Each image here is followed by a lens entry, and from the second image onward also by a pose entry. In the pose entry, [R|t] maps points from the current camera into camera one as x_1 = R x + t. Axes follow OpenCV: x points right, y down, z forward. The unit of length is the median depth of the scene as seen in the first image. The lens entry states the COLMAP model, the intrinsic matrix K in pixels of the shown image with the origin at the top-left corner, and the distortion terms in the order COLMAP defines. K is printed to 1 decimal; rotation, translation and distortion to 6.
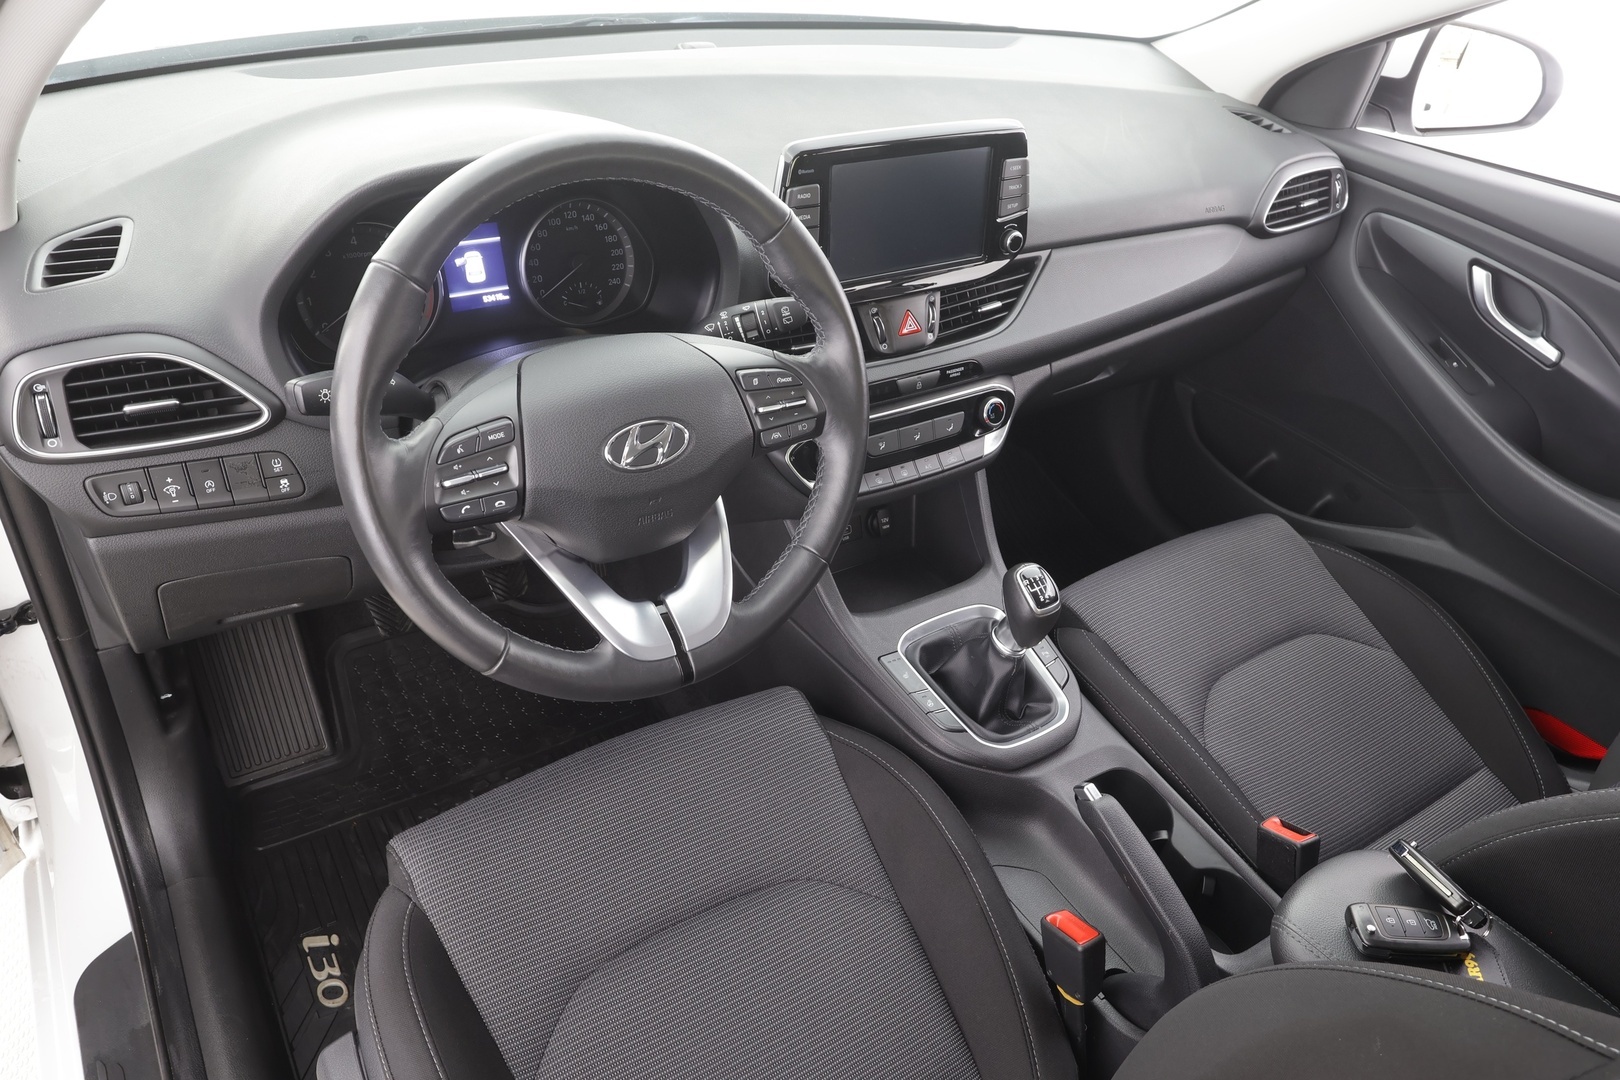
lens RADIAL K [[1093.2, 0, 805.4], [0, 1093.2, 545.3], [0, 0, 1]] dist [0.004581, 0.000042]
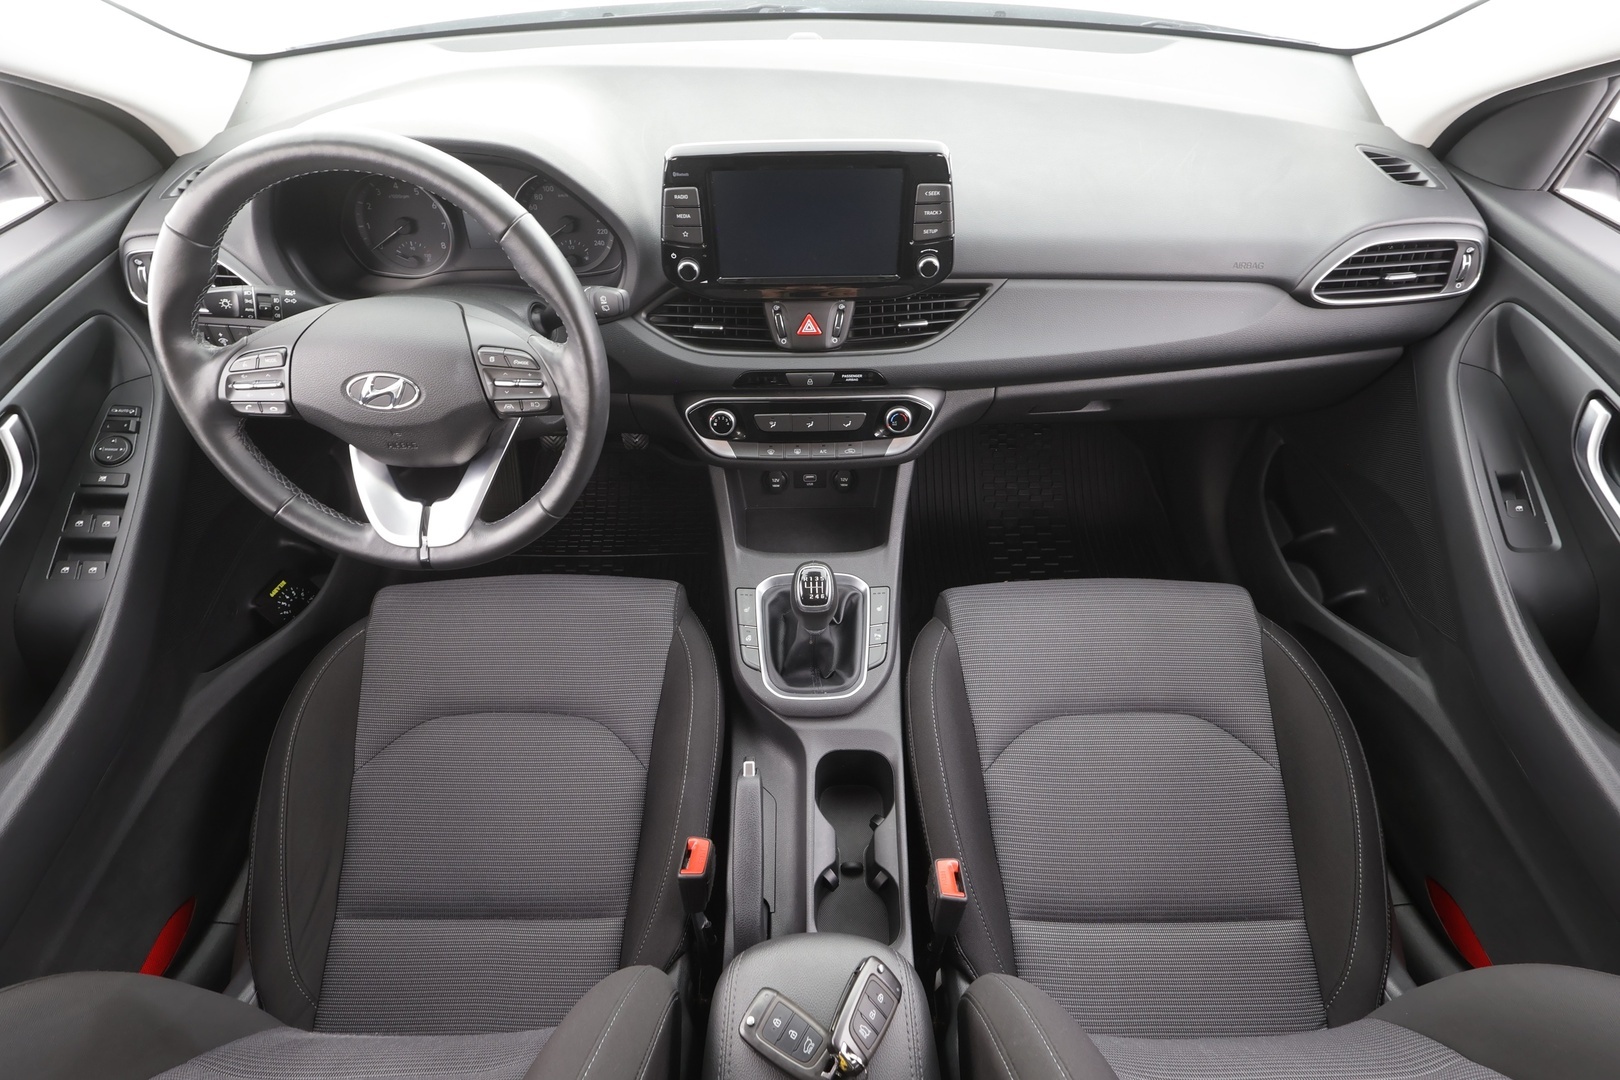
lens RADIAL K [[742.8, 0, 810.0], [0, 742.8, 540.0], [0, 0, 1]] dist [-0.013636, 0.008221]
pose [[0.843227, 0.340101, -0.416292, 0.485388], [-0.251373, 0.933999, 0.253884, -0.190846], [0.475163, -0.109438, 0.873066, 0.315846]]
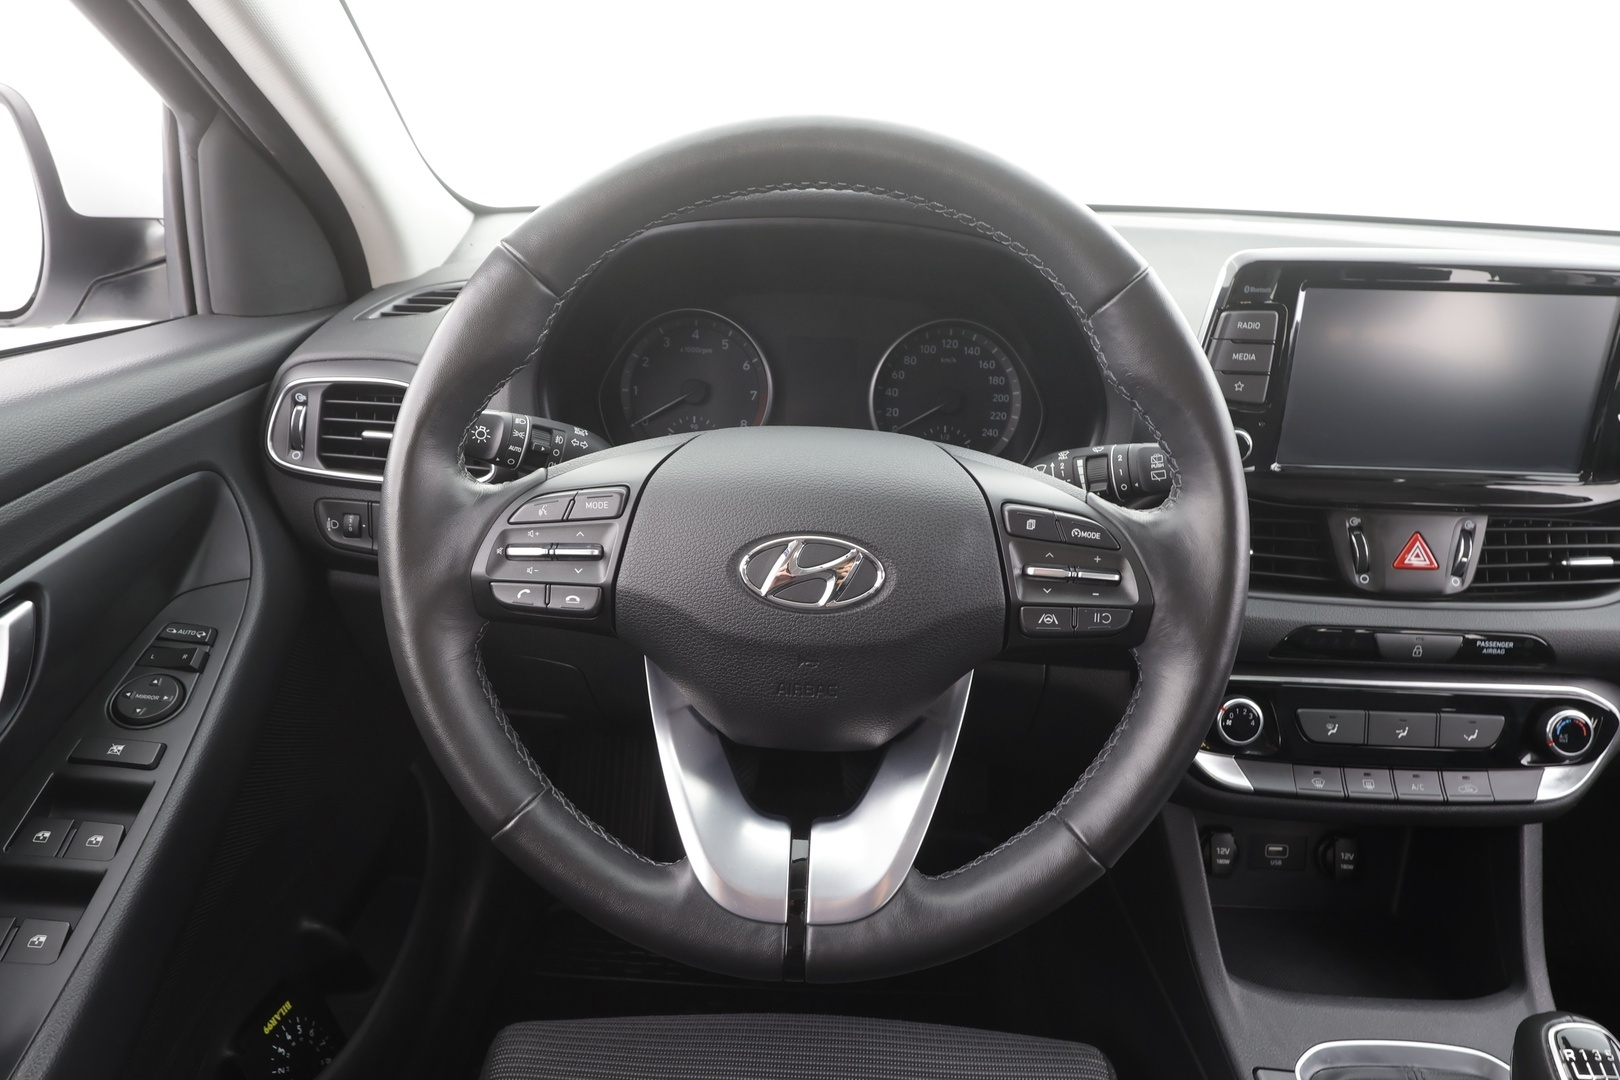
lens RADIAL K [[959.8, 0, 815.5], [0, 959.8, 550.5], [0, 0, 1]] dist [0.001527, 0.002494]
pose [[0.824080, 0.170580, -0.540180, 0.108651], [-0.298020, 0.941504, -0.157338, -0.011678], [0.481743, 0.290643, 0.826711, 0.368813]]
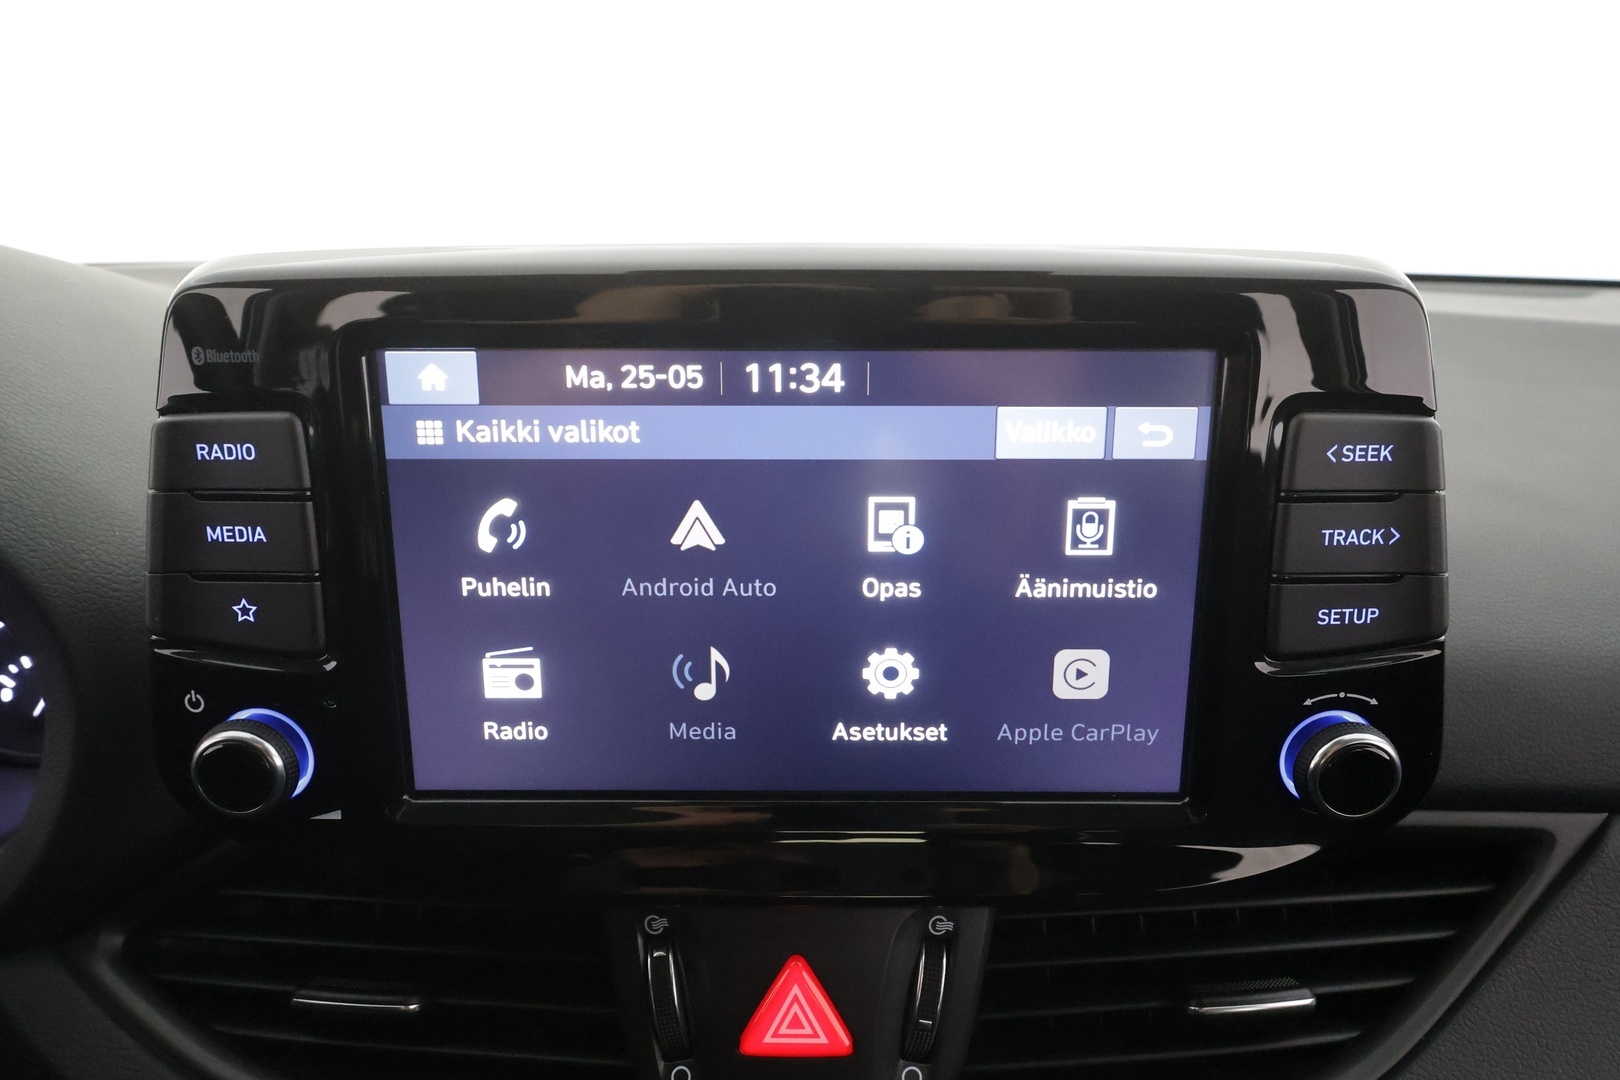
lens RADIAL K [[959.8, 0, 815.5], [0, 959.8, 550.5], [0, 0, 1]] dist [0.001527, 0.002494]
pose [[0.834942, 0.094462, -0.542170, 0.206092], [-0.266859, 0.931082, -0.248740, -0.246817], [0.481309, 0.352367, 0.802608, 0.791846]]
